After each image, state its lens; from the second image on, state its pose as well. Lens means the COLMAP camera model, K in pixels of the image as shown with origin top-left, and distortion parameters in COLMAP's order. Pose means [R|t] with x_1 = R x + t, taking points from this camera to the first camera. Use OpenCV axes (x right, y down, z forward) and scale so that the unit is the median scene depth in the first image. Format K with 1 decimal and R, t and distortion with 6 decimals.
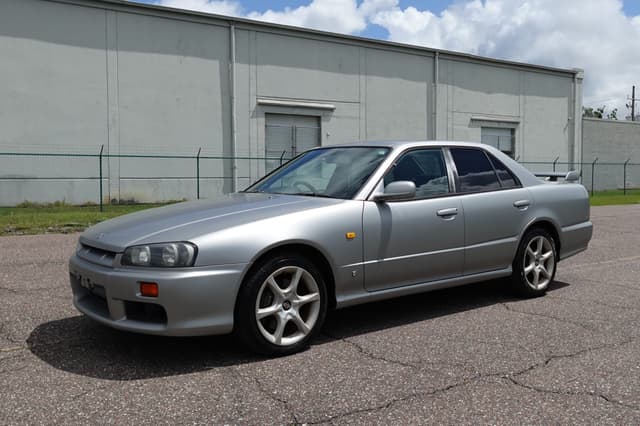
lens RADIAL K [[598.5, 0, 318.6], [0, 598.5, 212.7], [0, 0, 1]] dist [-0.009528, 0.000000]
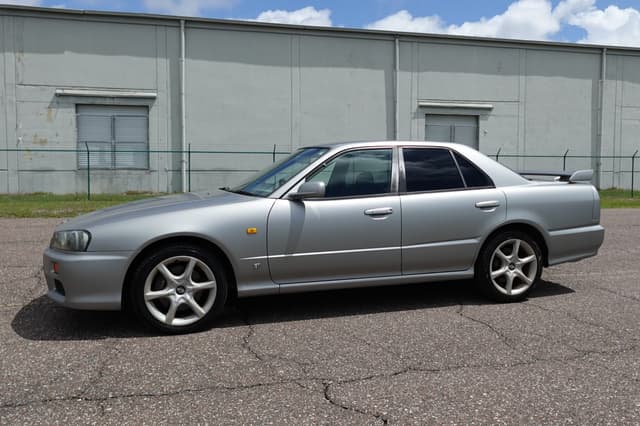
lens RADIAL K [[514.2, 0, 322.9], [0, 514.2, 200.4], [0, 0, 1]] dist [-0.013711, 0.021740]
pose [[0.937893, 0.026330, -0.345923, 0.388514], [-0.026288, 0.999643, 0.004814, -0.019533], [0.345926, 0.004579, 0.938251, 0.133601]]
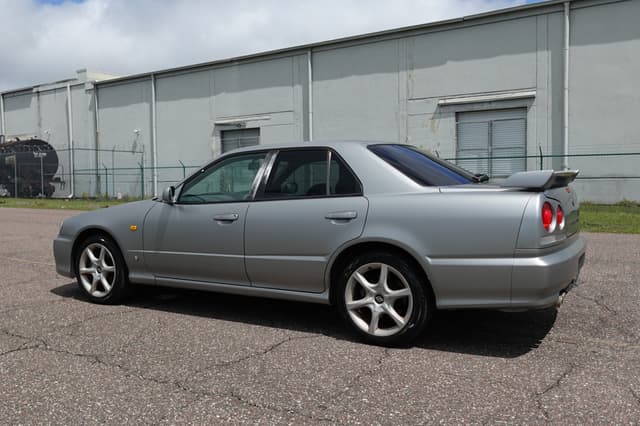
lens RADIAL K [[565.8, 0, 317.7], [0, 565.8, 211.1], [0, 0, 1]] dist [0.000859, -0.003890]
pose [[0.364213, 0.051449, -0.929893, 1.048764], [-0.047195, 0.998210, 0.036744, -0.049175], [0.930119, 0.030504, 0.365989, 0.721112]]
